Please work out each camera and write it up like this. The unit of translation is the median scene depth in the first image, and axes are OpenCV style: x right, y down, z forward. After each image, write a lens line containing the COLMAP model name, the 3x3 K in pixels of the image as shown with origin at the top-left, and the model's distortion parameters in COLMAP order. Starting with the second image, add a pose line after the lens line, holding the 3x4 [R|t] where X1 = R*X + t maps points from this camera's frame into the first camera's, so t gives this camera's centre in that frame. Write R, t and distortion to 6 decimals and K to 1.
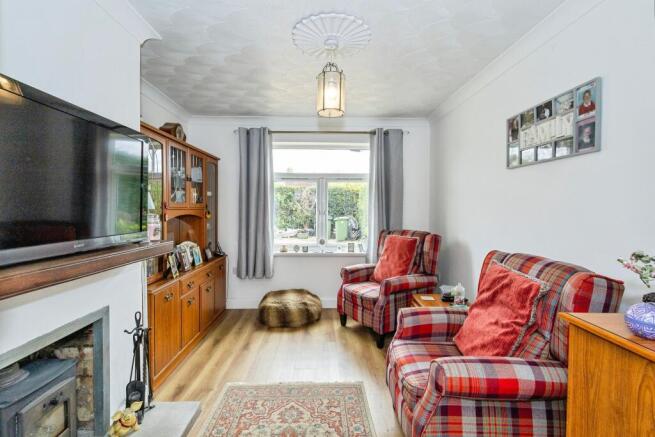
lens RADIAL K [[307.7, 0, 323.7], [0, 307.7, 210.2], [0, 0, 1]] dist [0.008314, 0.000768]
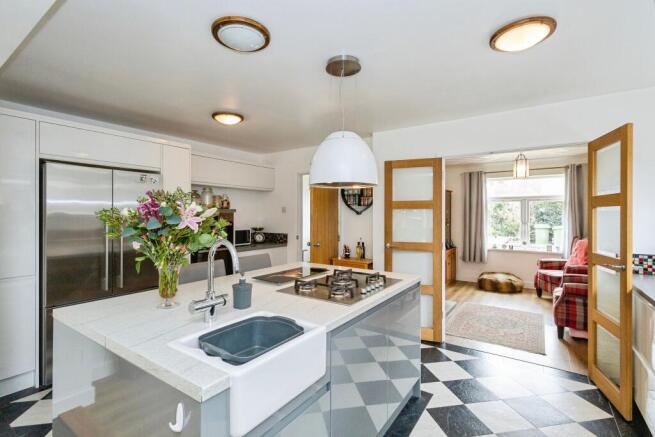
lens RADIAL K [[307.7, 0, 323.7], [0, 307.7, 210.2], [0, 0, 1]] dist [0.008314, 0.000768]
pose [[0.808178, -0.006677, -0.588900, 0.096586], [-0.005225, 0.999815, -0.018505, -0.022908], [0.588914, 0.018033, 0.807994, -0.822151]]
